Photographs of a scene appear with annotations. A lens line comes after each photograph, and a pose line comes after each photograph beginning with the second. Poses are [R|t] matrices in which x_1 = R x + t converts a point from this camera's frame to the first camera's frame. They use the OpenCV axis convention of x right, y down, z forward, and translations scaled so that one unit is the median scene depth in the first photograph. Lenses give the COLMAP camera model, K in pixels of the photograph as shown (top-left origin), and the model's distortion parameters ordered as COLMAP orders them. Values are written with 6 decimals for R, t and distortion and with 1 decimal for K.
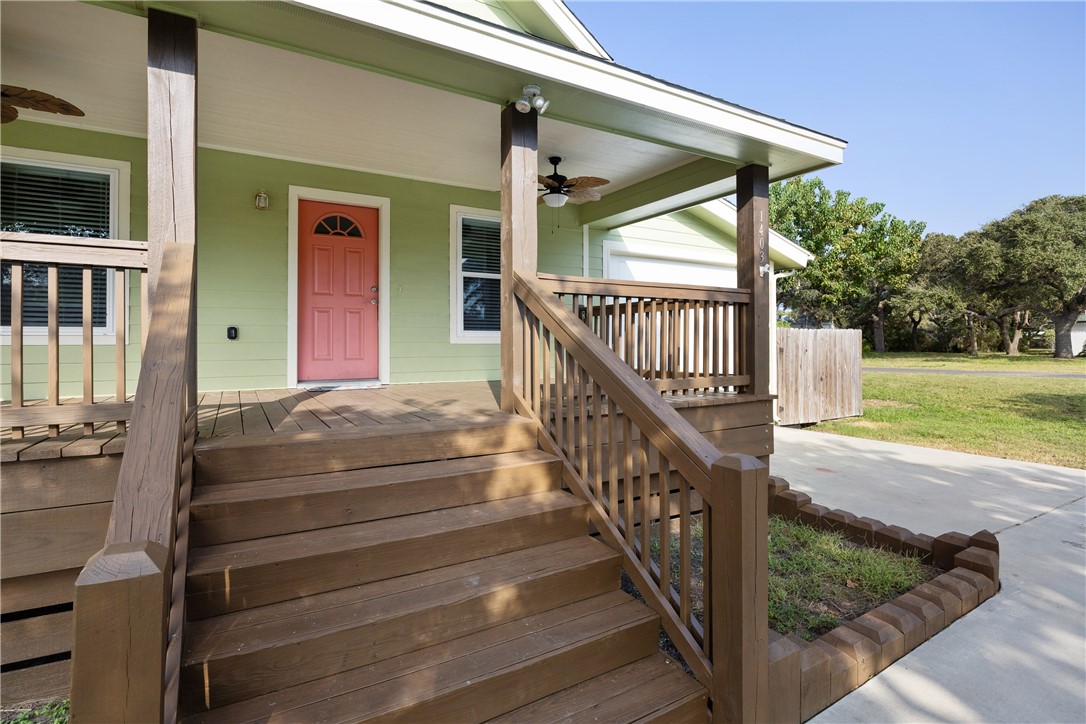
lens RADIAL K [[543.8, 0, 550.2], [0, 543.8, 340.1], [0, 0, 1]] dist [-0.005468, -0.001210]
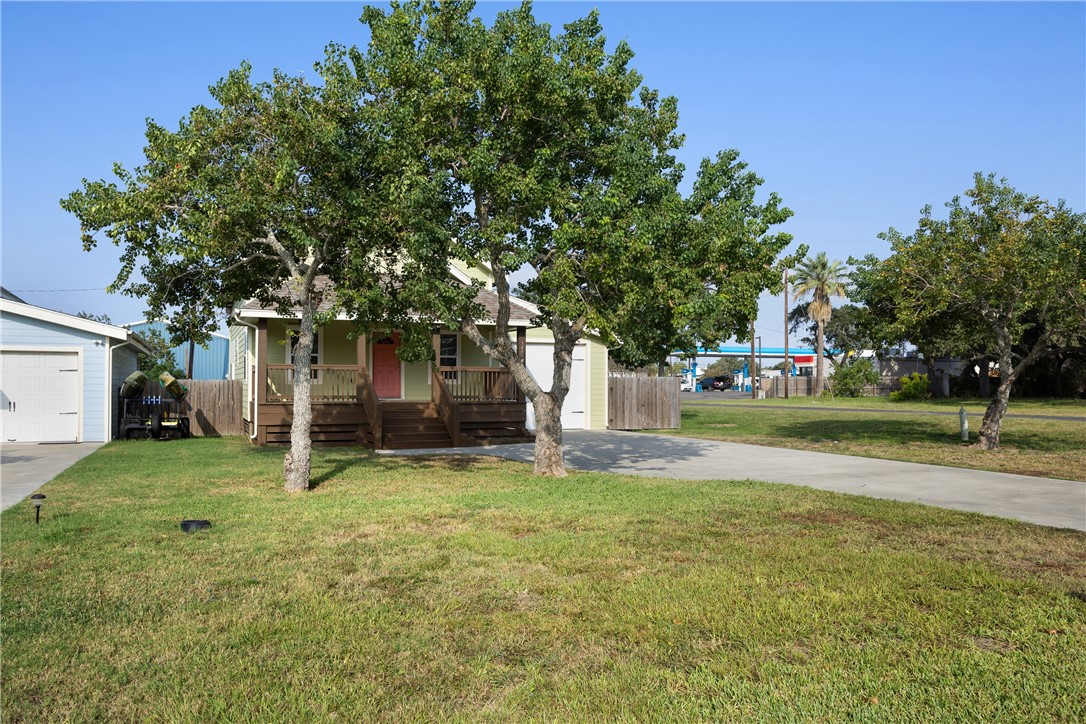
lens RADIAL K [[848.8, 0, 541.9], [0, 848.8, 370.4], [0, 0, 1]] dist [0.003912, -0.000955]
pose [[0.990612, -0.000714, -0.136704, 0.912378], [-0.001089, 0.999913, -0.013109, -0.008459], [0.136701, 0.013134, 0.990525, -2.939402]]
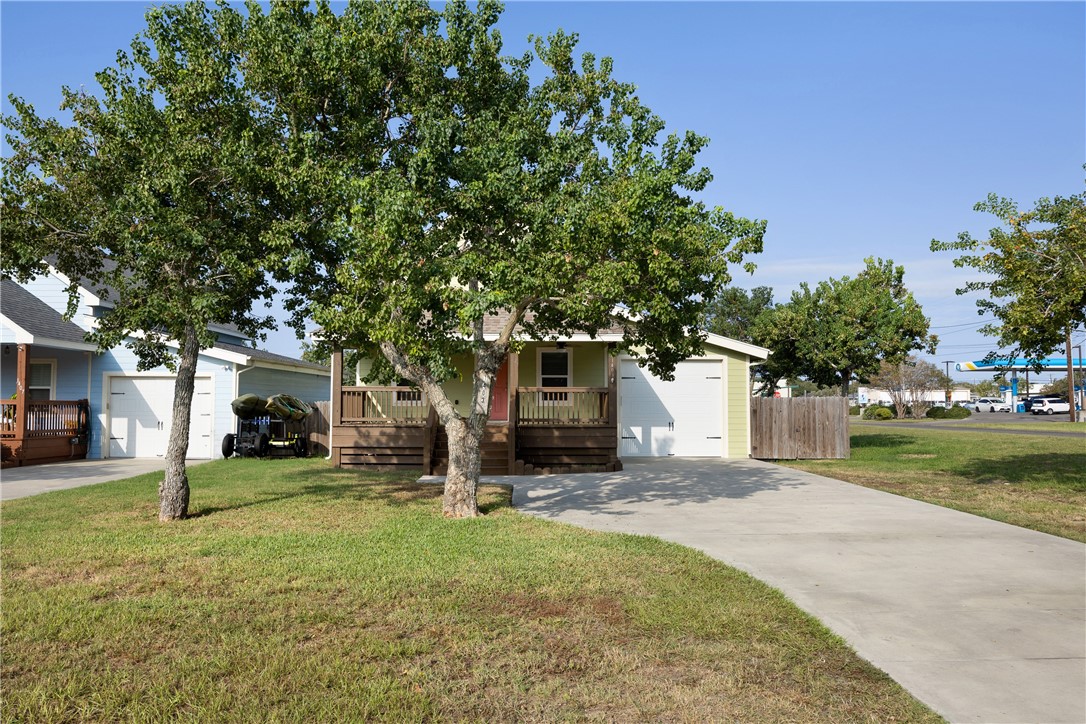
lens RADIAL K [[848.8, 0, 539.3], [0, 848.8, 354.4], [0, 0, 1]] dist [0.003912, -0.000955]
pose [[0.865286, -0.027144, -0.500543, 1.761082], [0.000339, 0.998564, -0.053565, -0.021665], [0.501278, 0.046179, 0.864053, -2.303367]]
